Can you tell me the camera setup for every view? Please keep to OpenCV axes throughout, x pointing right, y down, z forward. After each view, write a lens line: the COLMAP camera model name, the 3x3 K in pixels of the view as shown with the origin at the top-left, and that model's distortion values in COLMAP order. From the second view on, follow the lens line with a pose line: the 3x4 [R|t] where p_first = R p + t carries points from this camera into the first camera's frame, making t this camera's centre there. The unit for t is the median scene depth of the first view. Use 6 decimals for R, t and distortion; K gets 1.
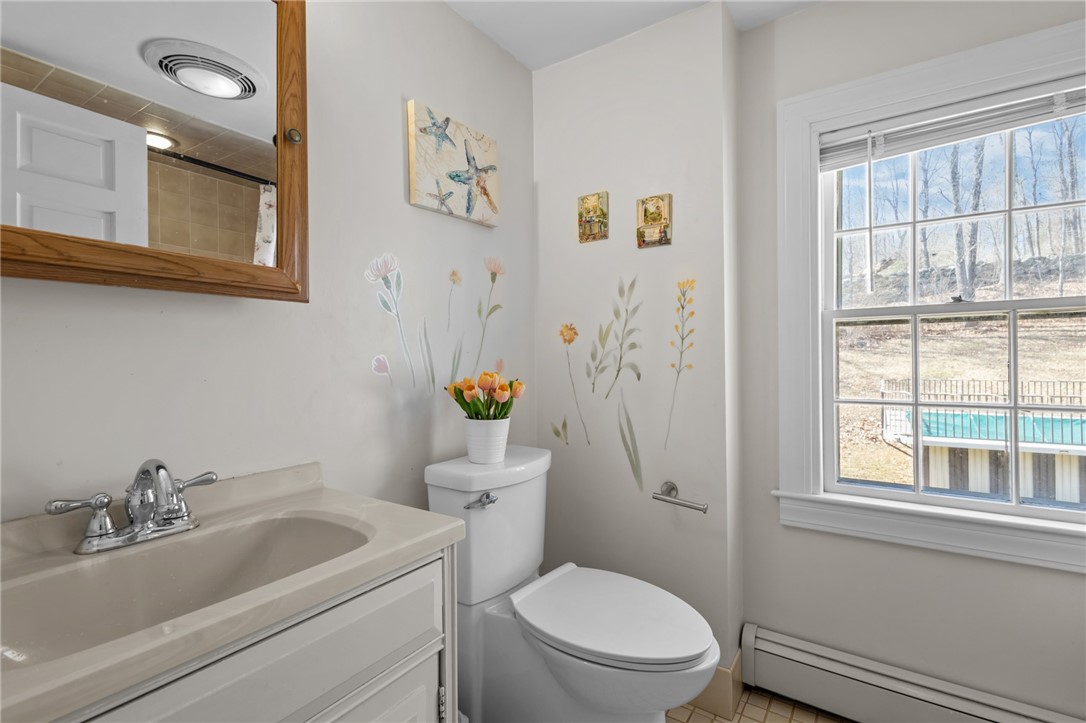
lens RADIAL K [[500.0, 0, 548.6], [0, 500.0, 358.6], [0, 0, 1]] dist [0.007935, -0.001723]
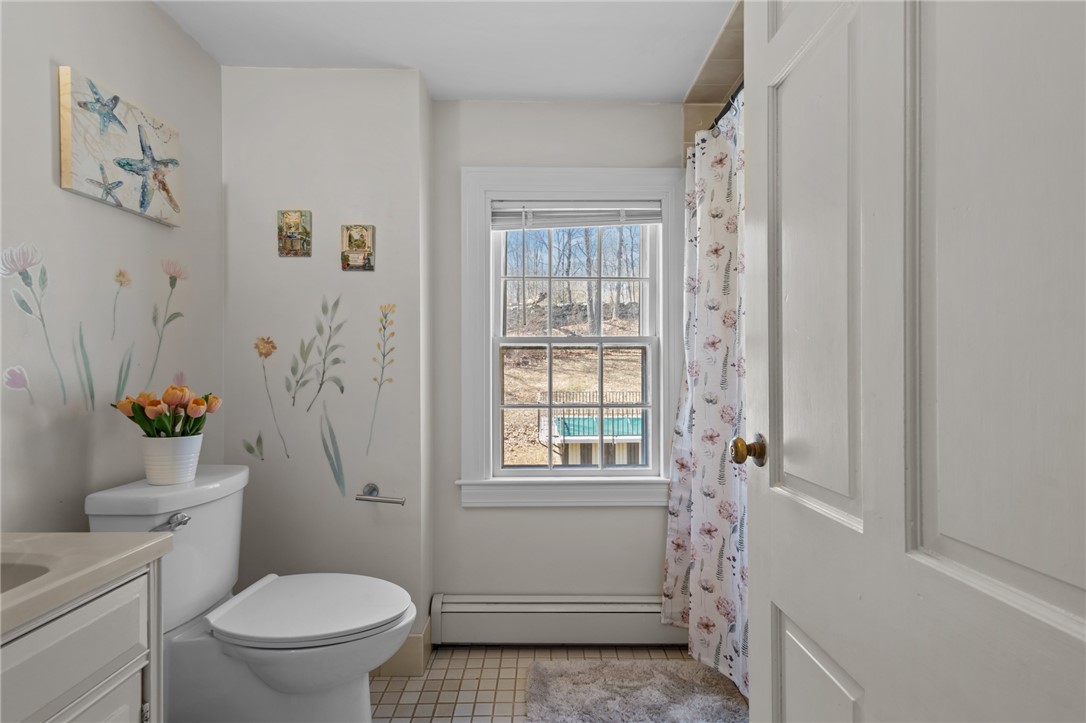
lens RADIAL K [[500.0, 0, 537.5], [0, 500.0, 373.3], [0, 0, 1]] dist [0.007935, -0.001723]
pose [[0.834923, 0.007303, 0.550318, -0.067515], [-0.006531, 0.999973, -0.003361, 0.001644], [-0.550328, -0.000788, 0.834948, -0.142375]]
